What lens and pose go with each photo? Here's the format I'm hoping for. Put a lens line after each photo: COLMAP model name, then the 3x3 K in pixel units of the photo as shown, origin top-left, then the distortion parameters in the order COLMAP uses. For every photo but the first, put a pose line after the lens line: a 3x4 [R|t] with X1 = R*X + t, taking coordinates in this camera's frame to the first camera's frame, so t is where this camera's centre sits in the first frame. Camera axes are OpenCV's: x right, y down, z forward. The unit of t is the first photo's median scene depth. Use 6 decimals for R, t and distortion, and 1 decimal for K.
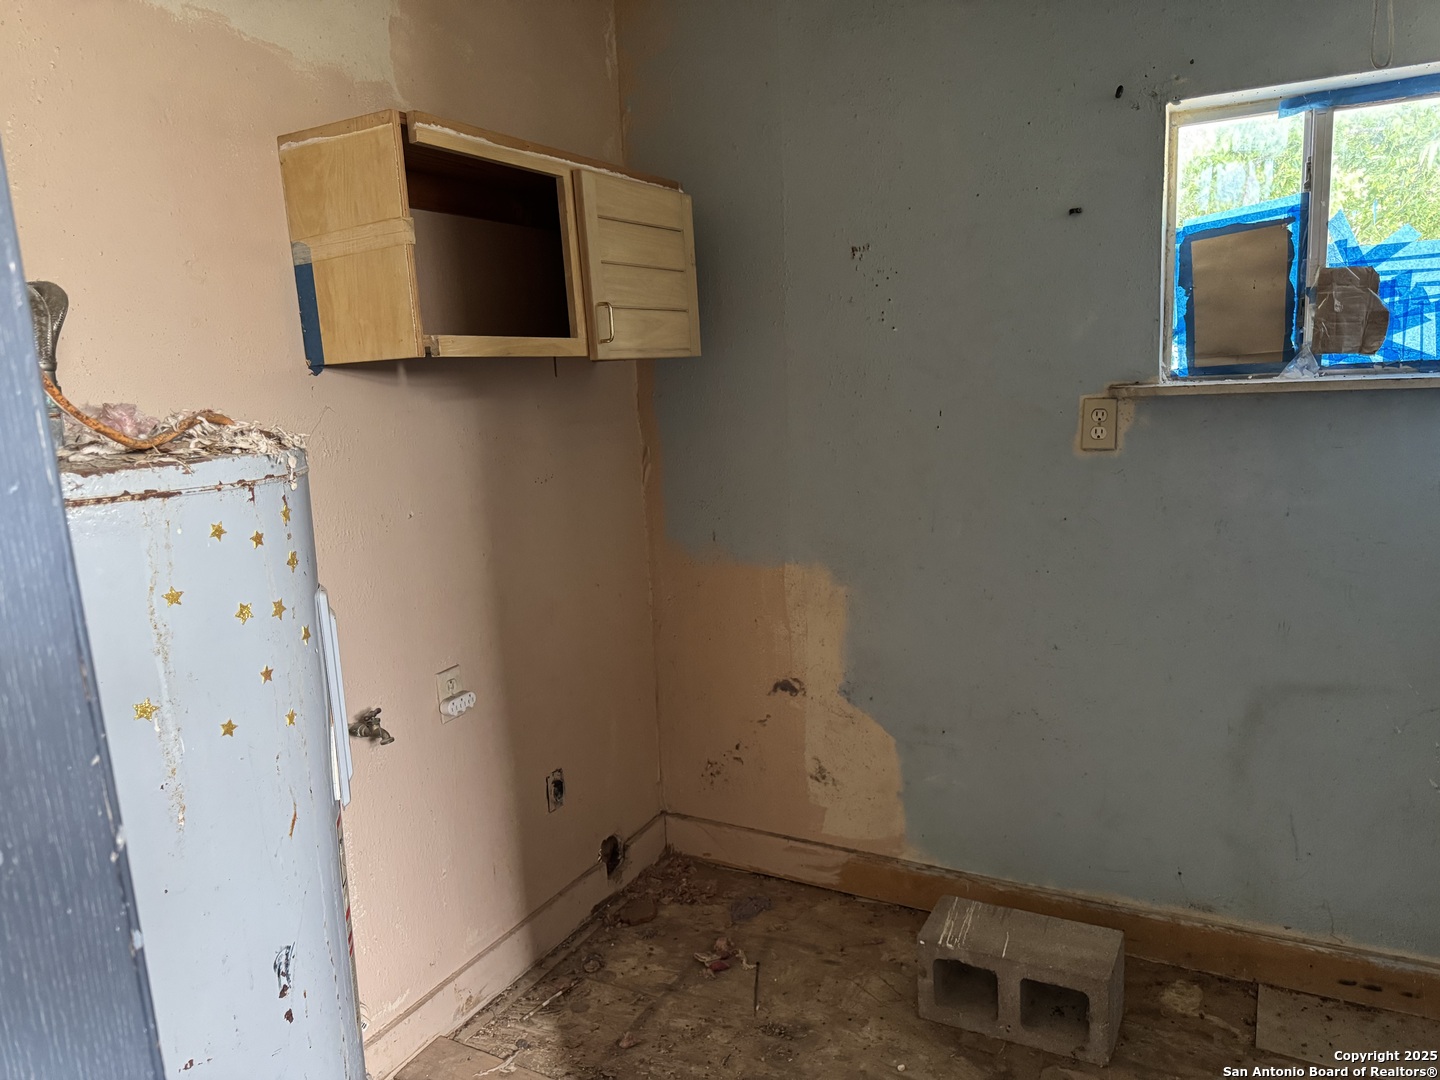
lens RADIAL K [[1025.6, 0, 724.1], [0, 1025.6, 541.6], [0, 0, 1]] dist [0.000885, -0.006441]
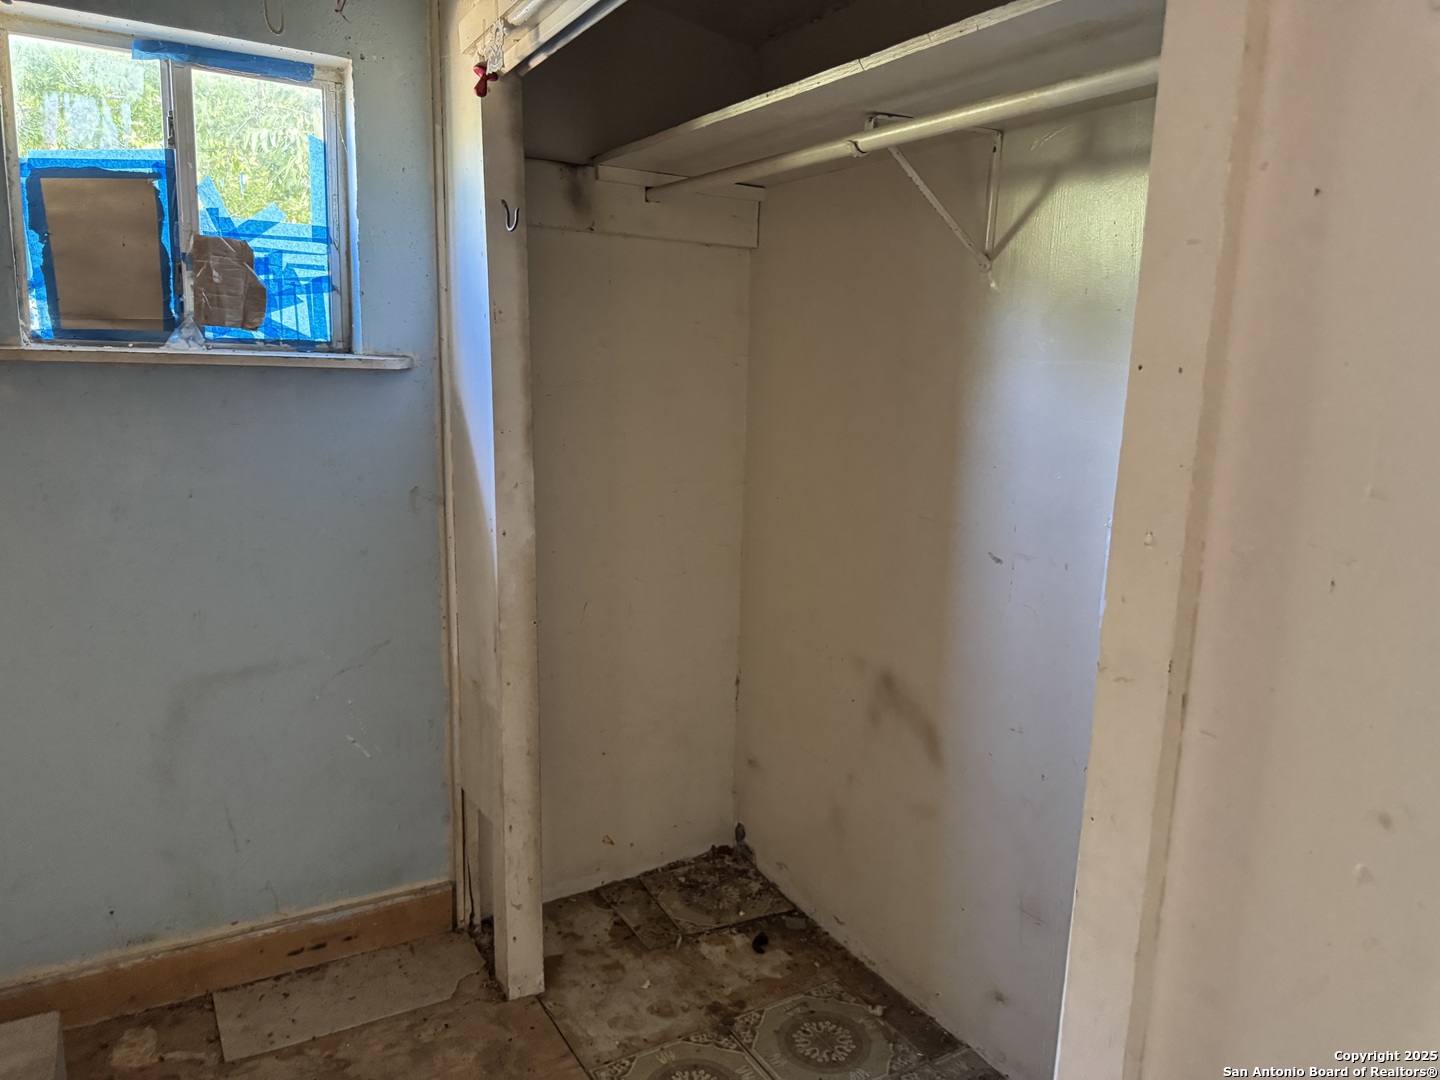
lens RADIAL K [[1025.6, 0, 715.4], [0, 1025.6, 540.5], [0, 0, 1]] dist [0.000885, -0.006441]
pose [[0.503745, -0.095432, 0.858565, -0.016197], [0.071262, 0.995082, 0.068795, -0.015947], [-0.860908, 0.026528, 0.508068, 0.111237]]
